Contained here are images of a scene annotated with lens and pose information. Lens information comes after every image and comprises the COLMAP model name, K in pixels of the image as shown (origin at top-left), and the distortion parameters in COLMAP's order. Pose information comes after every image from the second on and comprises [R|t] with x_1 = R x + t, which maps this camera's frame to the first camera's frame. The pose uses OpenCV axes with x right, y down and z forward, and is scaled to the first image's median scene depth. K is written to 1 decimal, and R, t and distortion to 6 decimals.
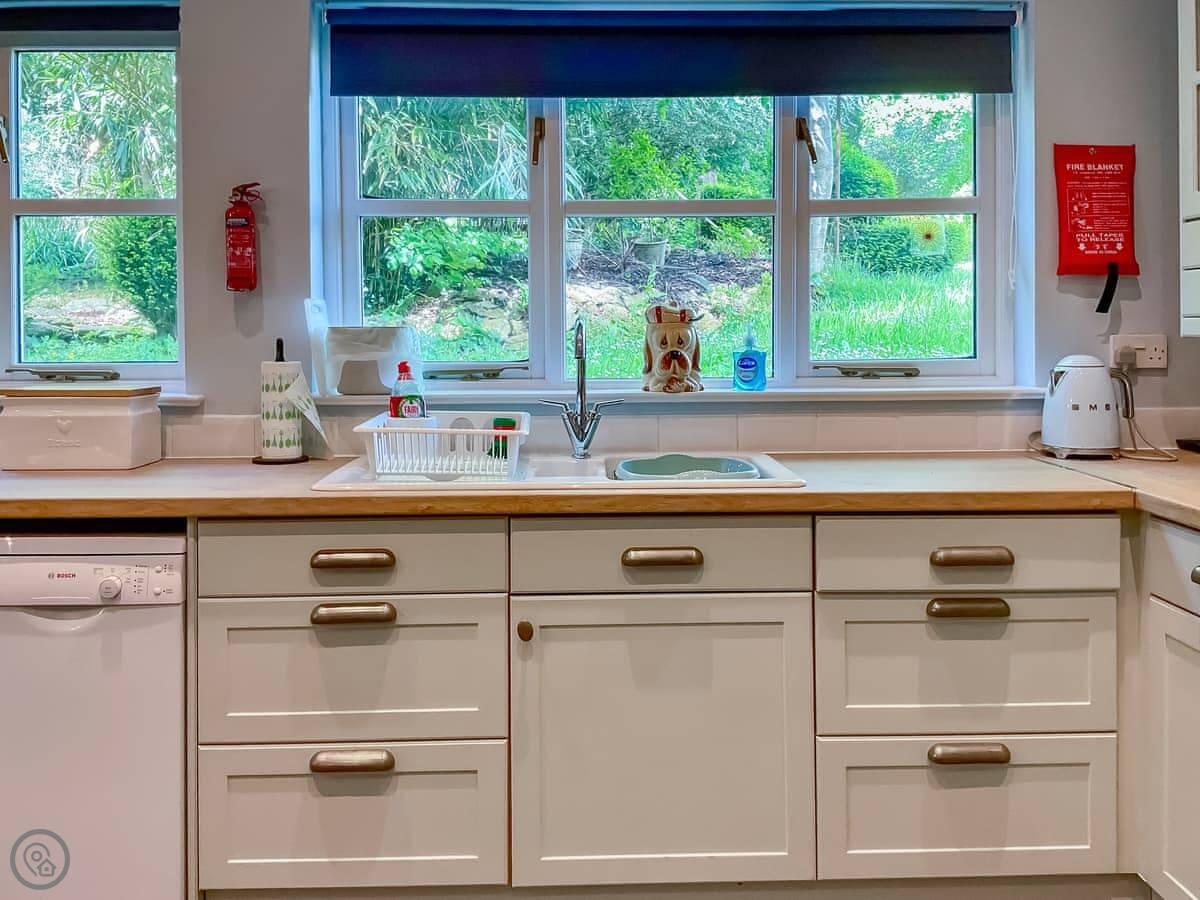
lens RADIAL K [[1006.4, 0, 574.6], [0, 1006.4, 395.2], [0, 0, 1]] dist [0.051528, -0.108005]
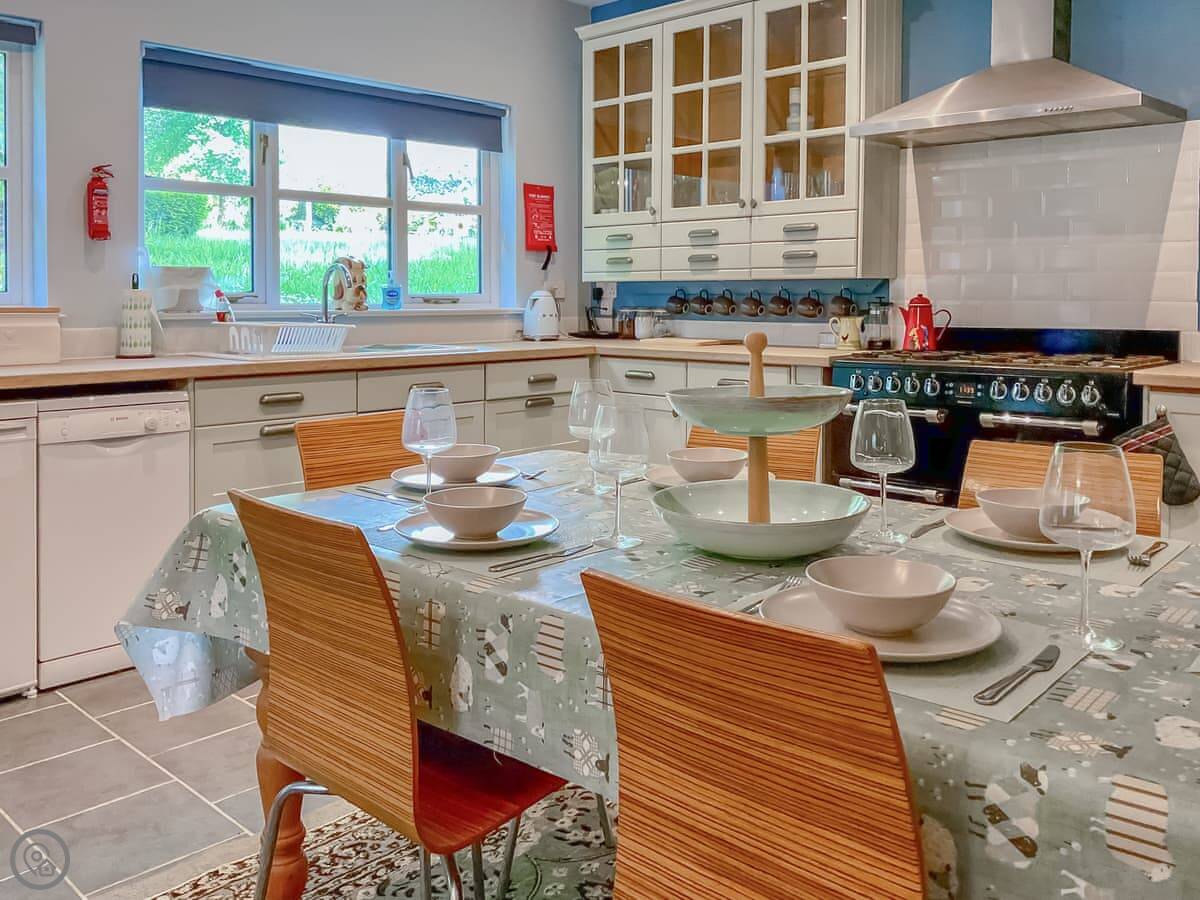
lens RADIAL K [[1006.4, 0, 599.5], [0, 1006.4, 410.0], [0, 0, 1]] dist [0.051528, -0.108005]
pose [[0.705916, -0.075011, 0.704312, -0.853956], [0.041359, 0.997045, 0.064735, 0.073194], [-0.707087, -0.016568, 0.706933, -0.510840]]
